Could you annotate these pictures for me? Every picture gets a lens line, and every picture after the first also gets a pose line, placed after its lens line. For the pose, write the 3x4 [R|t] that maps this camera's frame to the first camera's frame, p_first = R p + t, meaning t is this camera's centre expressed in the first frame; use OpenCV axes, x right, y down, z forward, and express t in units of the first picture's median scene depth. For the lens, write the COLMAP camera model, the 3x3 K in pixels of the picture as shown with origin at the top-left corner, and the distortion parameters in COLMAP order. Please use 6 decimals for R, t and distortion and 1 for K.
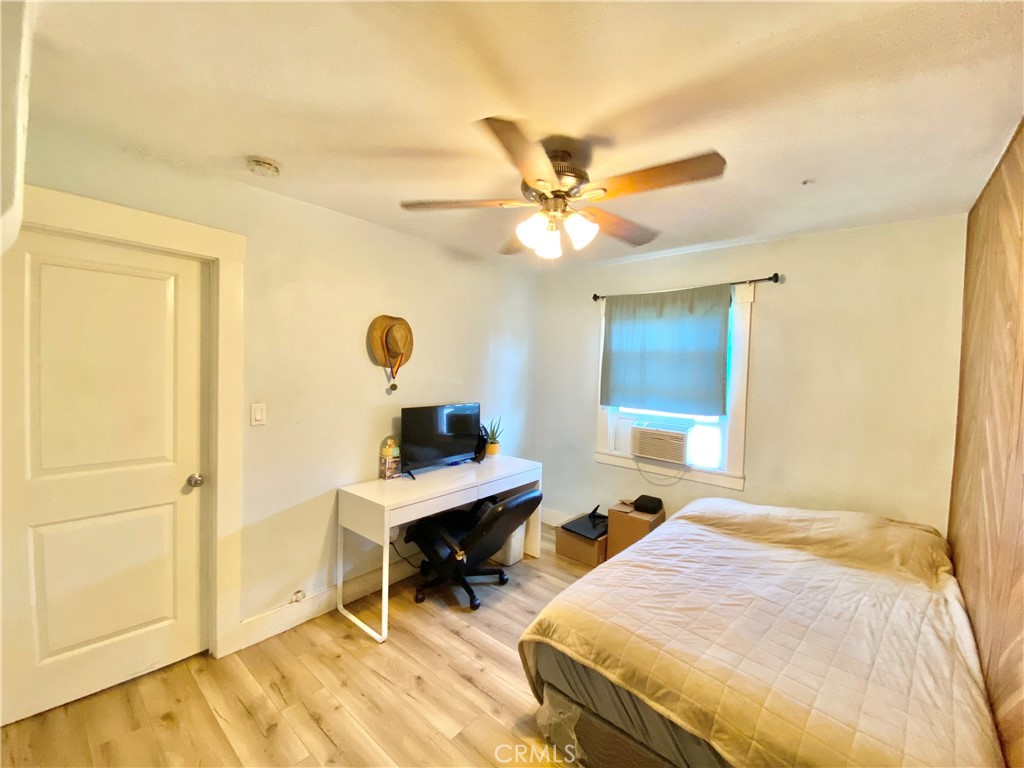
lens RADIAL K [[414.8, 0, 509.3], [0, 414.8, 381.3], [0, 0, 1]] dist [-0.007107, -0.001249]
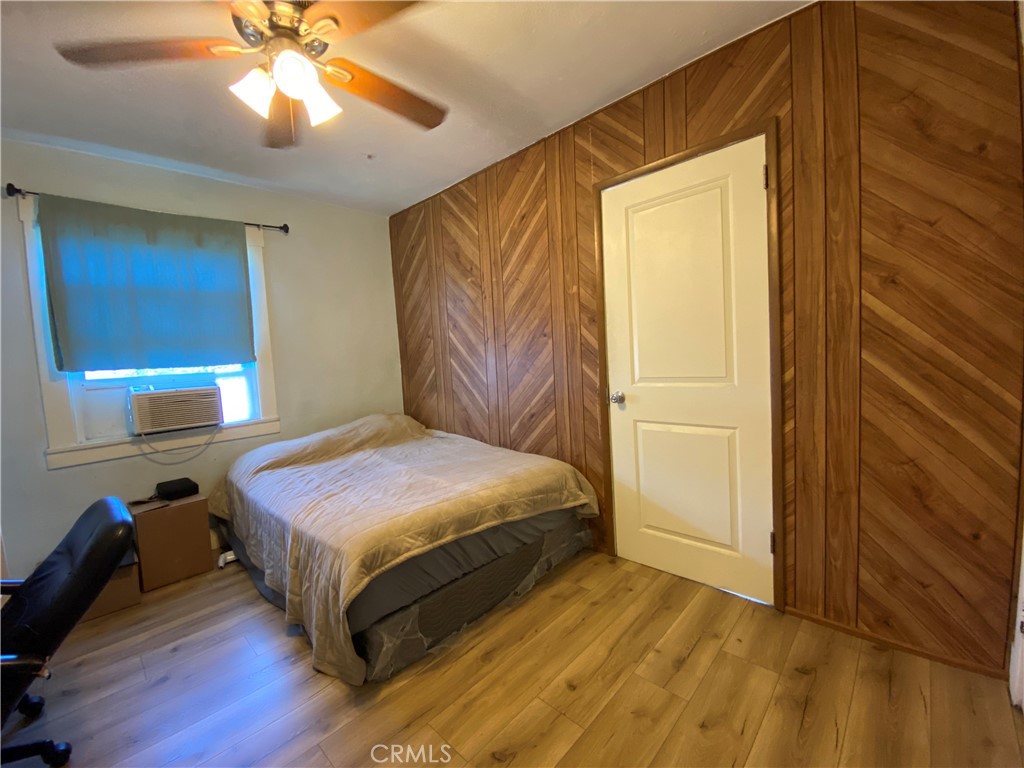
lens RADIAL K [[414.8, 0, 508.5], [0, 414.8, 380.1], [0, 0, 1]] dist [-0.007107, -0.001249]
pose [[0.075813, -0.111573, 0.990860, -0.405321], [0.091128, 0.990337, 0.104541, 0.078995], [-0.992949, 0.082369, 0.085248, 0.332227]]
